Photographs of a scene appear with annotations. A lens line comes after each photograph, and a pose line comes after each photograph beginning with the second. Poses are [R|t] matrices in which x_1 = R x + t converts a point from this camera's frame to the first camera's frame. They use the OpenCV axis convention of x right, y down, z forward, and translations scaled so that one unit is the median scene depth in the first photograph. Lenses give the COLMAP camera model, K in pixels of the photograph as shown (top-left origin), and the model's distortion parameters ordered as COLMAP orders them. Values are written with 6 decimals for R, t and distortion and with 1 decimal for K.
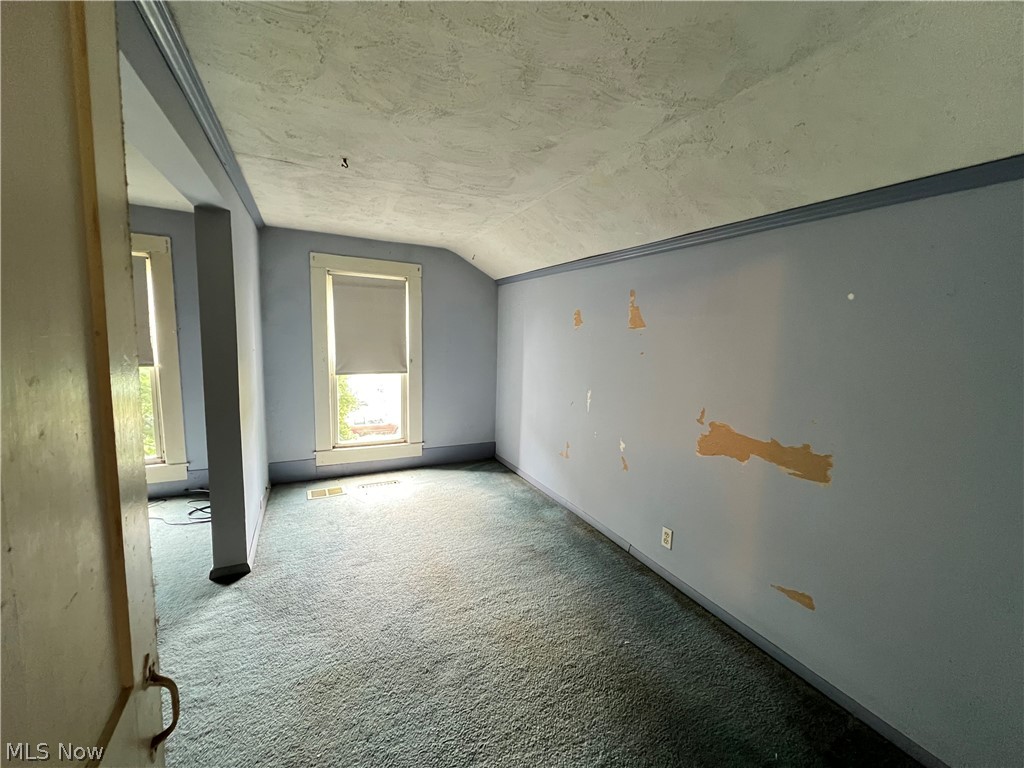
lens RADIAL K [[407.7, 0, 513.7], [0, 407.7, 386.0], [0, 0, 1]] dist [-0.001917, 0.001018]
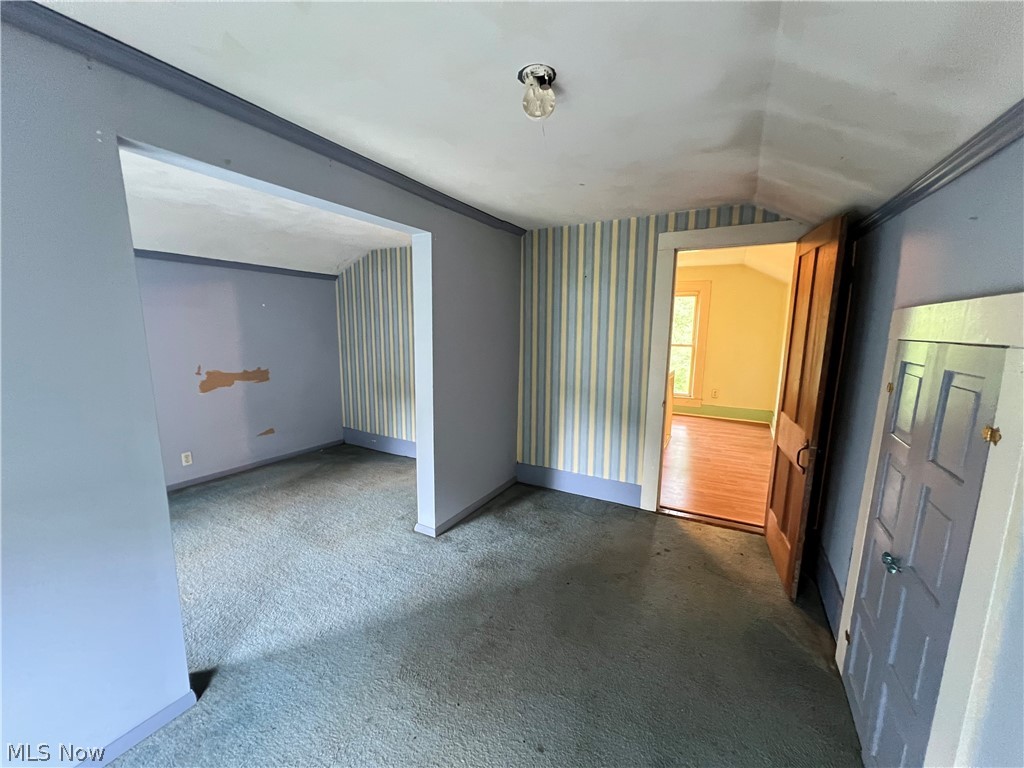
lens RADIAL K [[407.7, 0, 515.4], [0, 407.7, 383.5], [0, 0, 1]] dist [-0.001917, 0.001018]
pose [[-0.572108, -0.167997, 0.802789, -1.026141], [0.063457, 0.966797, 0.247542, -0.128313], [-0.817720, 0.192563, -0.542452, 0.551086]]
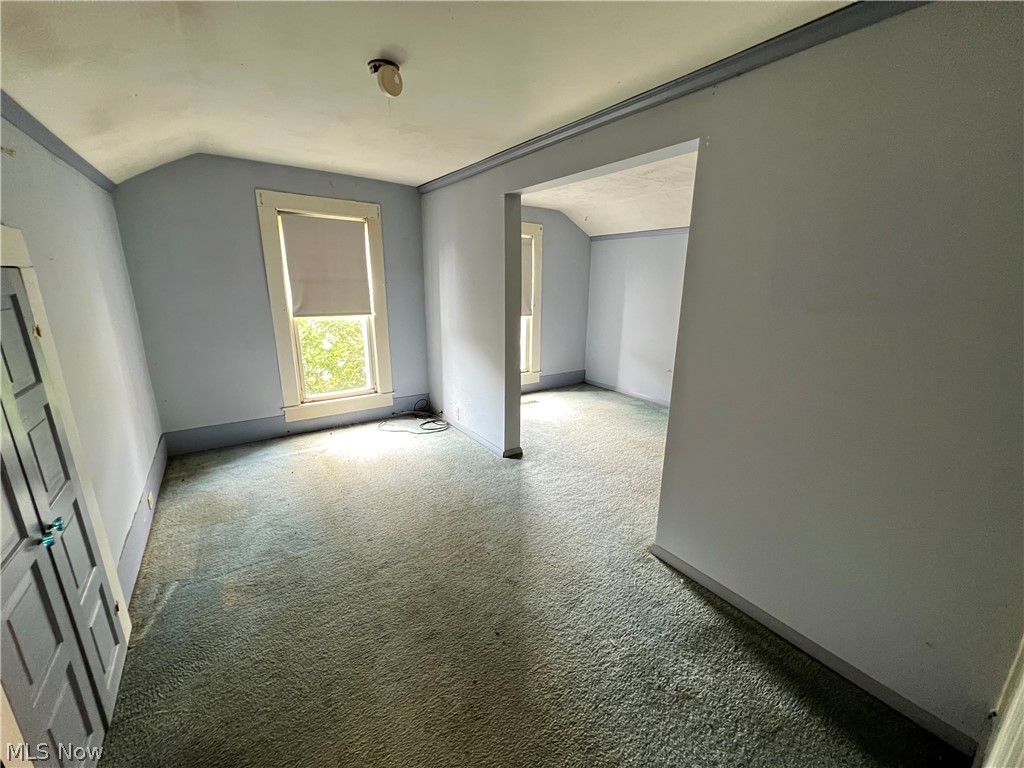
lens RADIAL K [[407.7, 0, 512.6], [0, 407.7, 389.4], [0, 0, 1]] dist [-0.001917, 0.001018]
pose [[0.988101, -0.053510, 0.144198, -0.613964], [0.032407, 0.988914, 0.144907, 0.010133], [-0.150353, -0.138510, 0.978882, -0.285144]]
